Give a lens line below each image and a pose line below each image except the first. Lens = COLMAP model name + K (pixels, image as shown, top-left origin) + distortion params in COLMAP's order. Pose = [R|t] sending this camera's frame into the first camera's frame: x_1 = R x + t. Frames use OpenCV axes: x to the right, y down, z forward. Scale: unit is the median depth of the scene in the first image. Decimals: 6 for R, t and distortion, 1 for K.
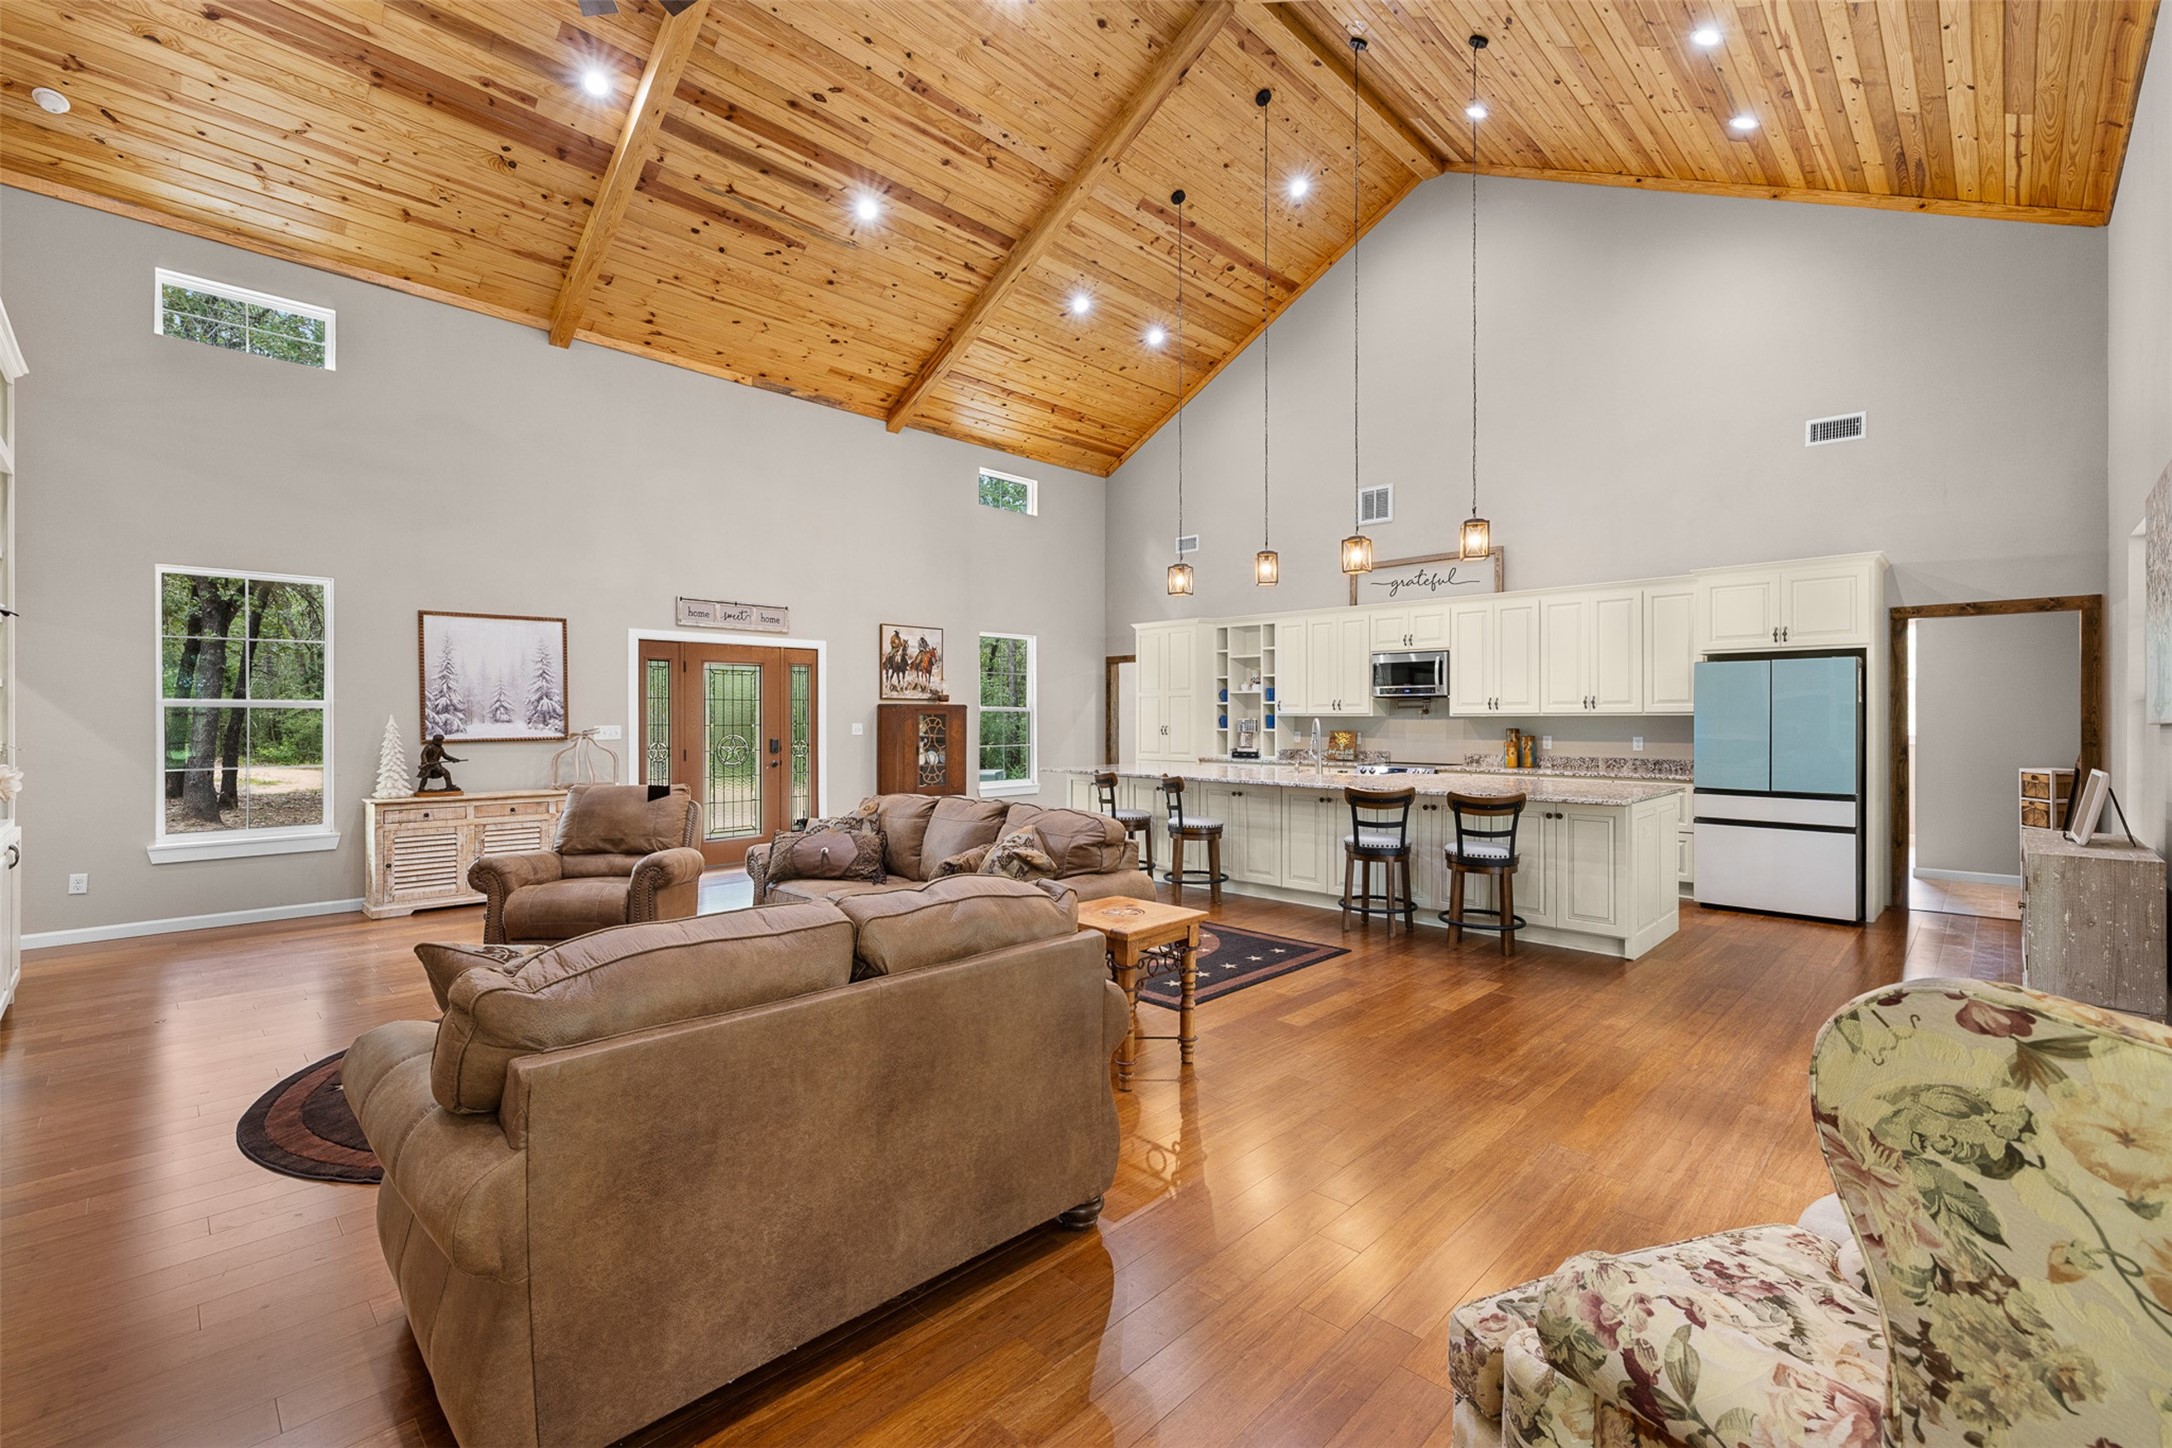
lens RADIAL K [[925.1, 0, 1086.4], [0, 925.1, 708.4], [0, 0, 1]] dist [0.002816, 0.000284]
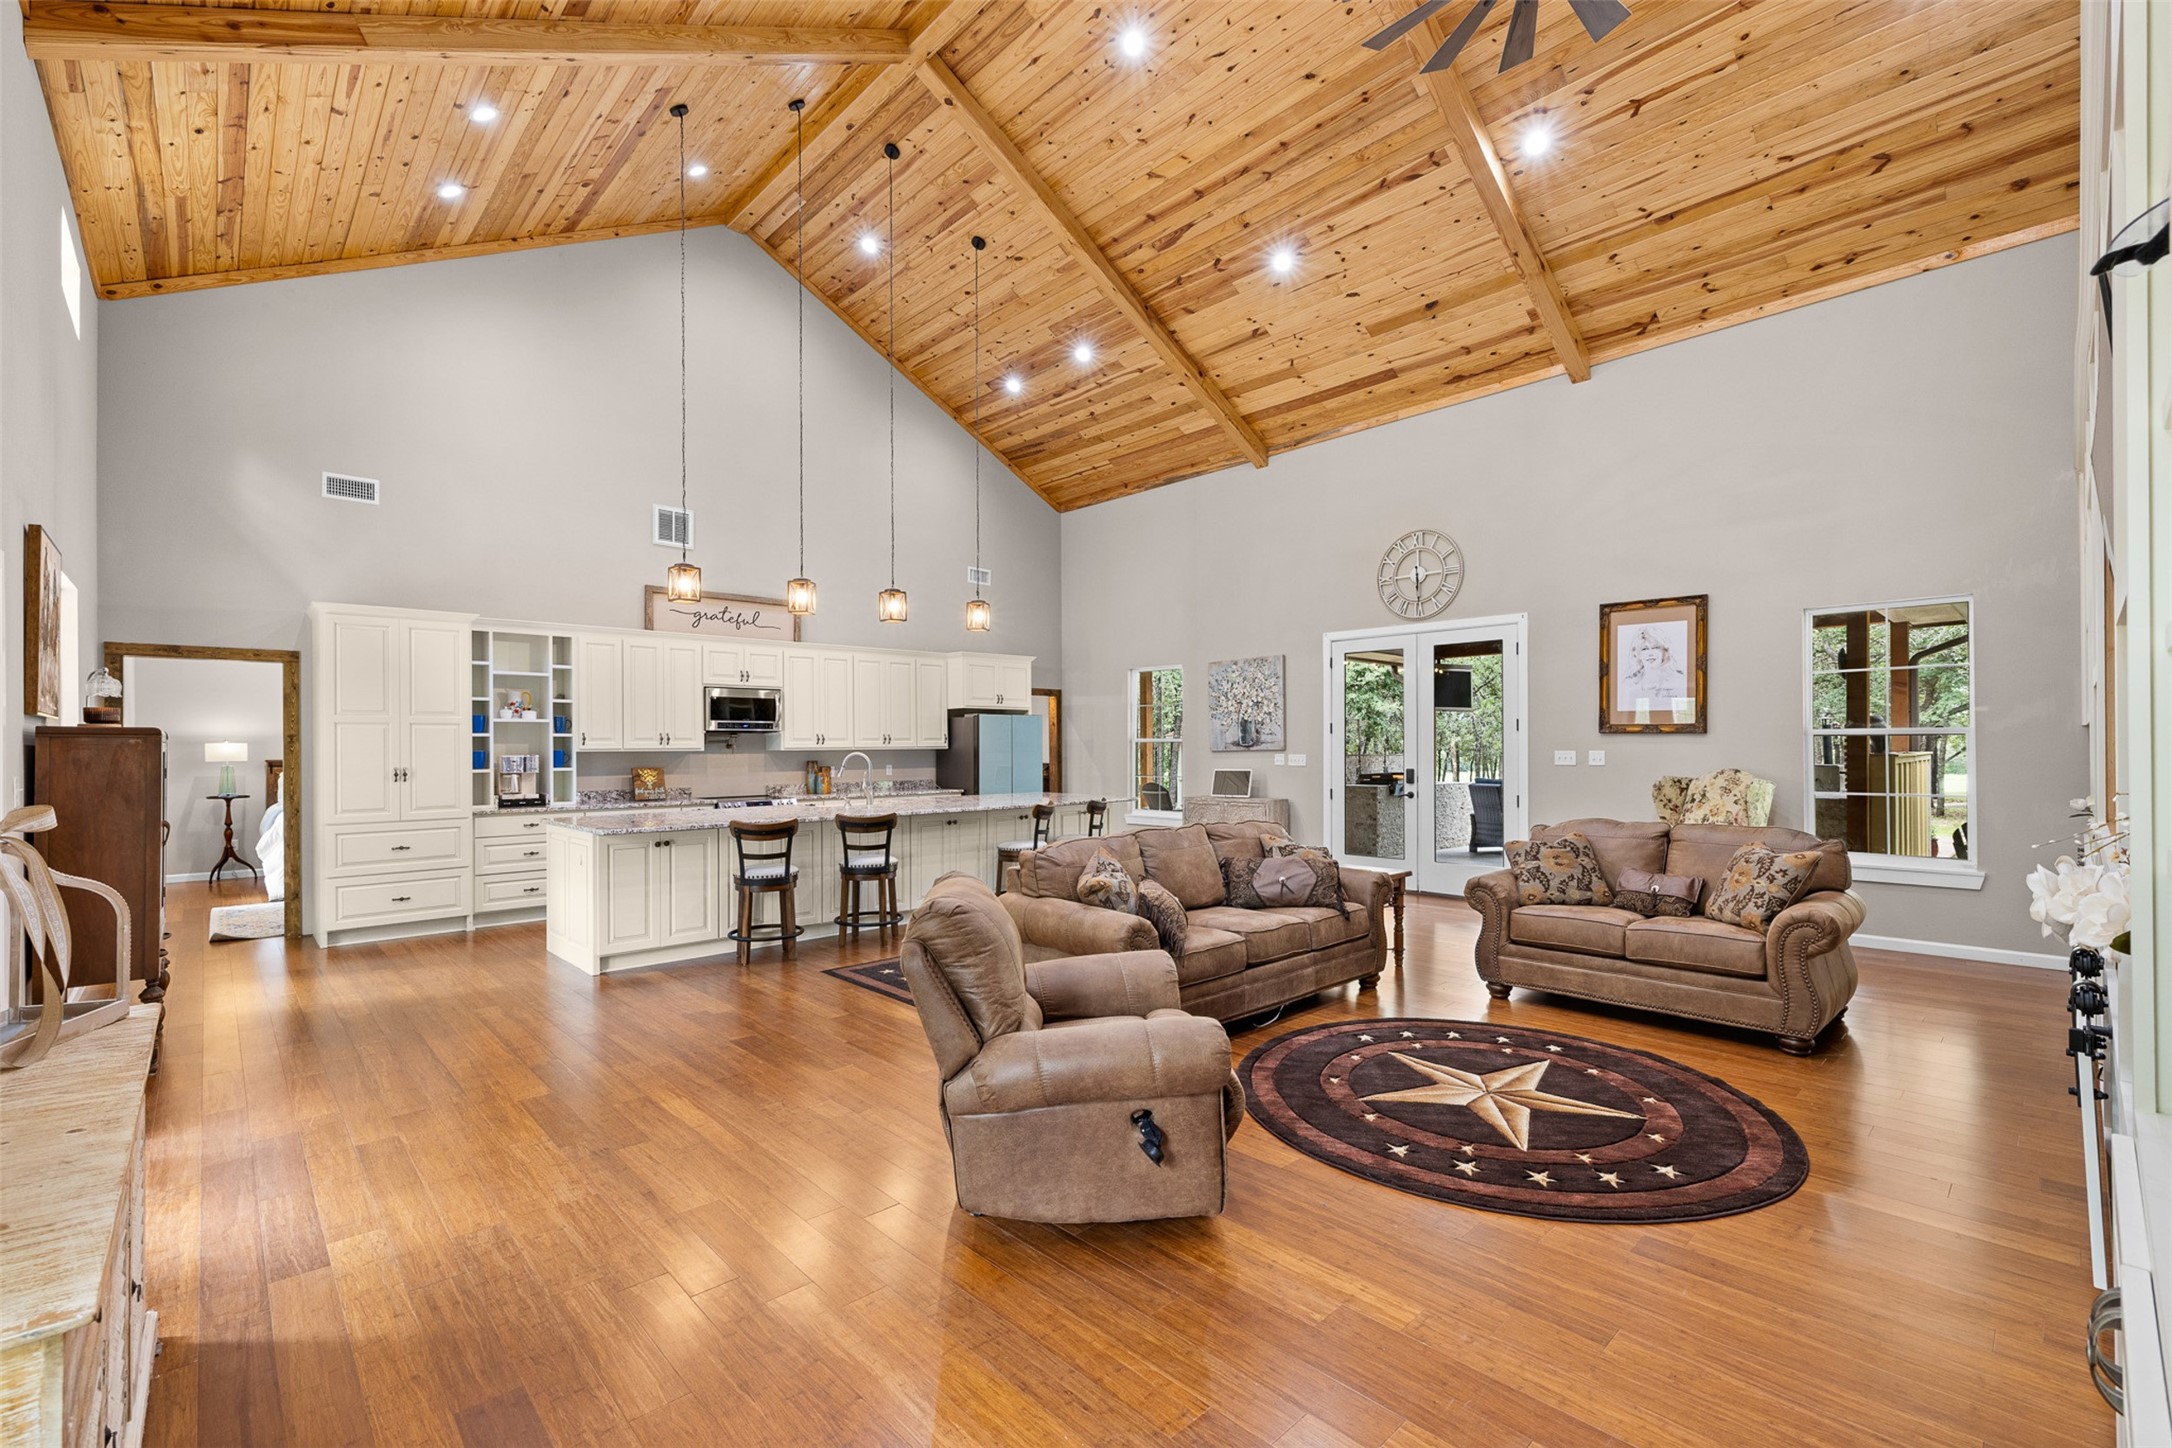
lens RADIAL K [[925.1, 0, 1078.6], [0, 925.1, 744.5], [0, 0, 1]] dist [0.002816, 0.000284]
pose [[0.043088, 0.005912, 0.999054, -0.667378], [0.001862, 0.999980, -0.005998, 0.008747], [-0.999070, 0.002119, 0.043076, 0.593158]]
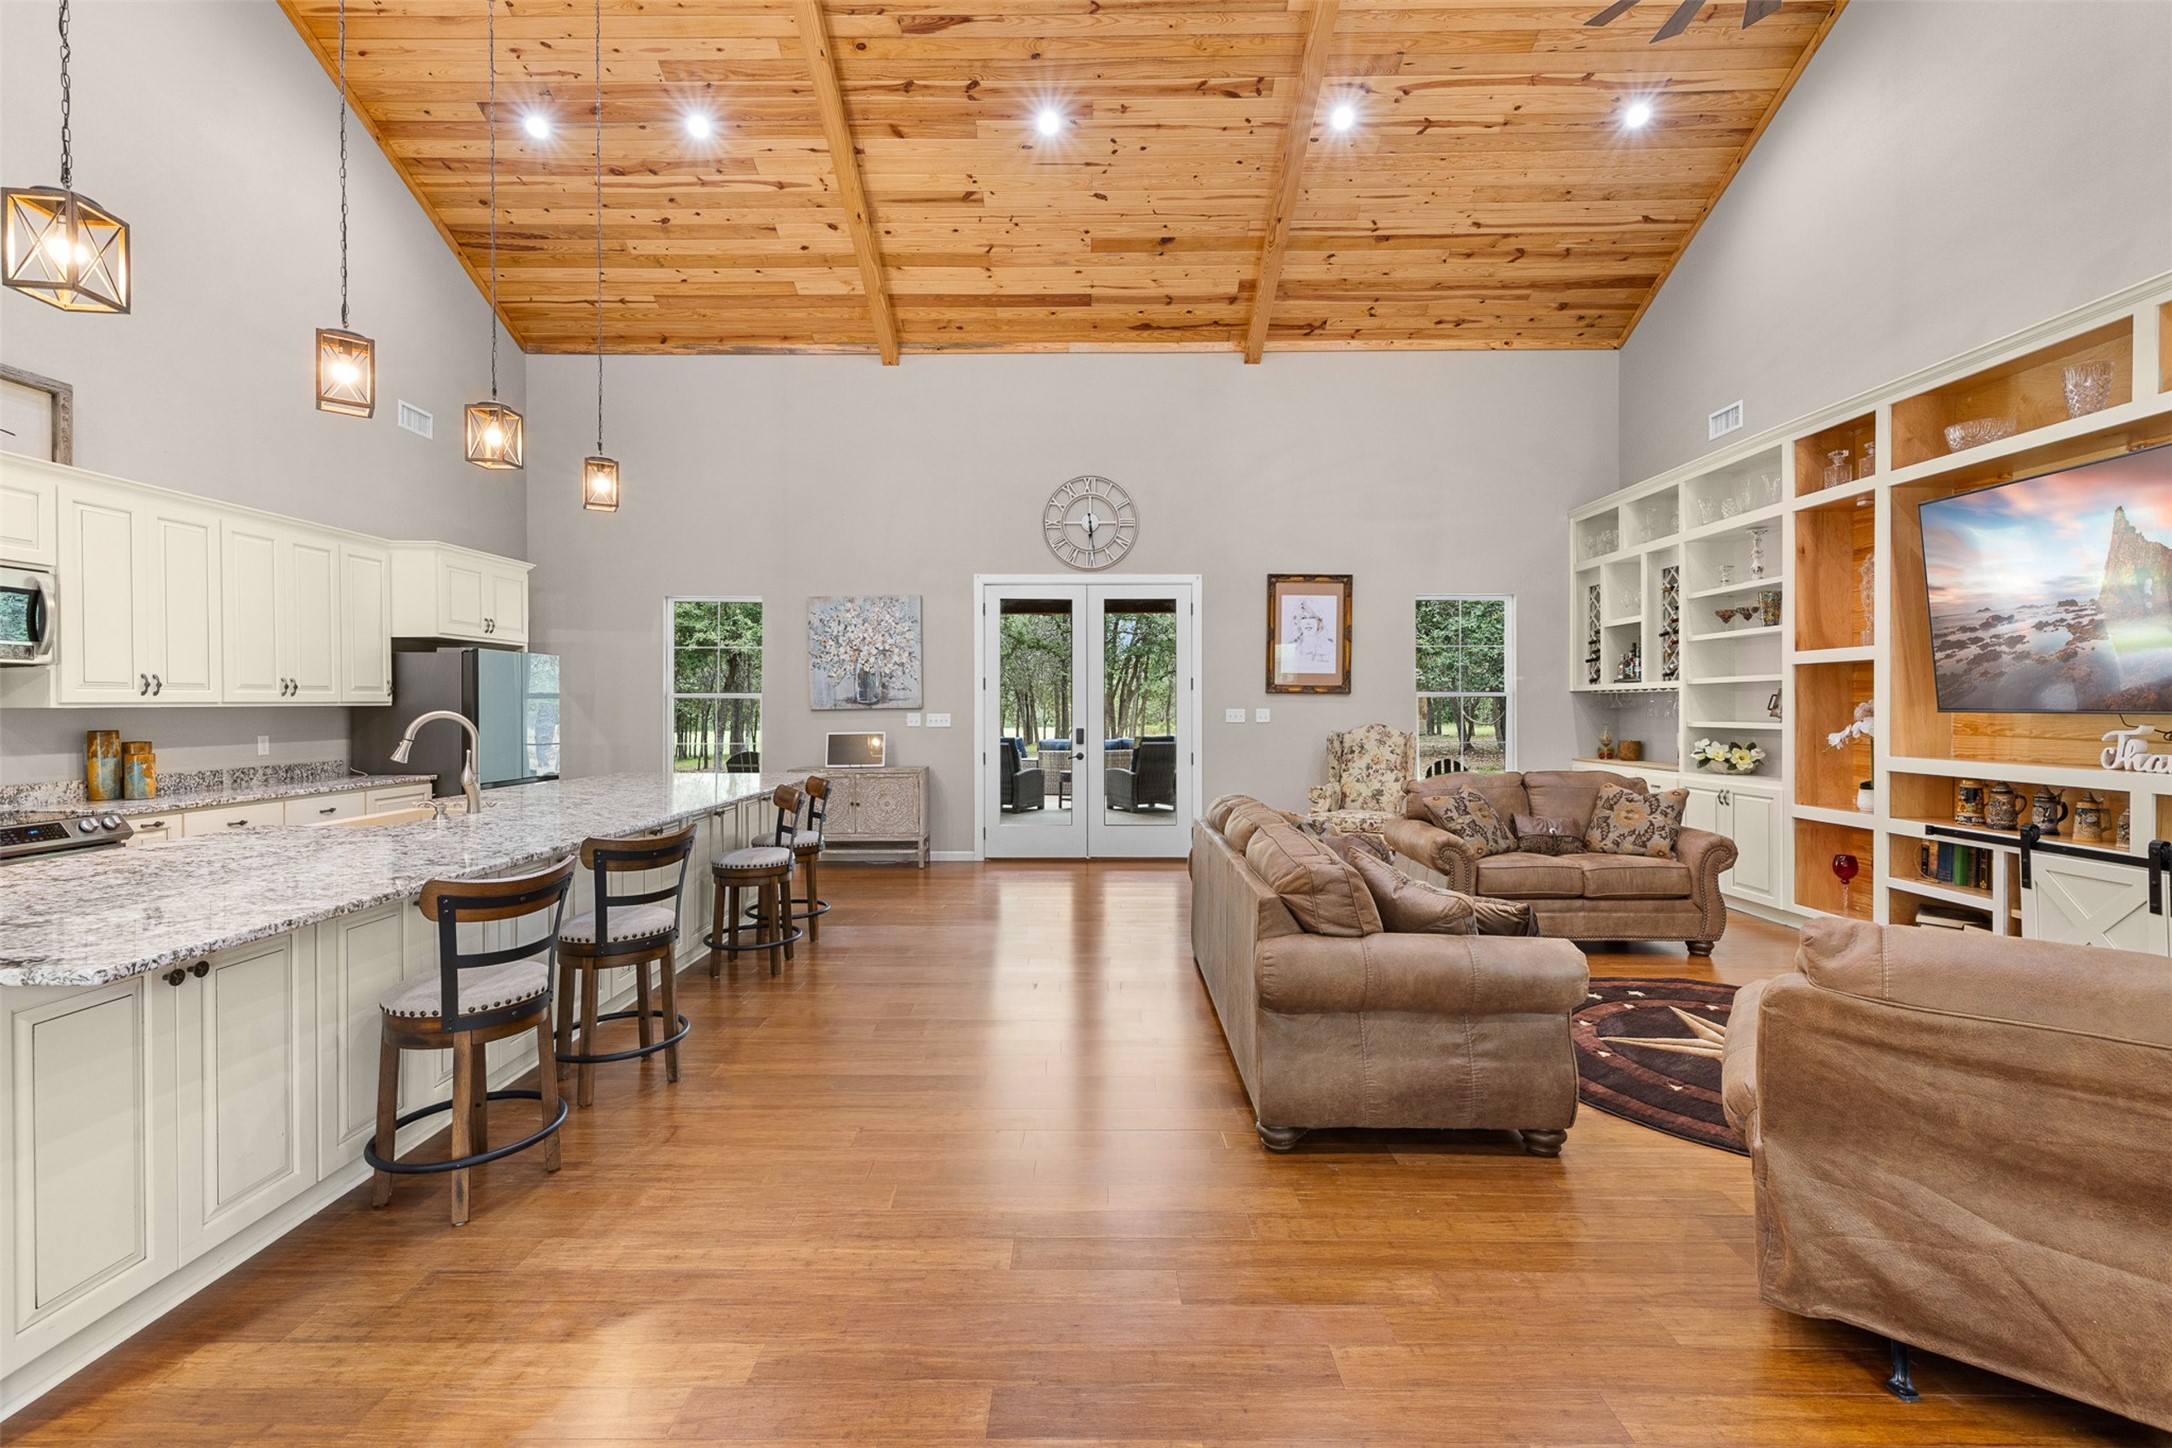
lens RADIAL K [[925.1, 0, 1083.5], [0, 925.1, 710.9], [0, 0, 1]] dist [0.002816, 0.000284]
pose [[-0.692784, -0.000396, 0.721145, -0.329533], [0.001985, 0.999995, 0.002456, 0.009603], [-0.721142, 0.003132, -0.692780, 0.928581]]
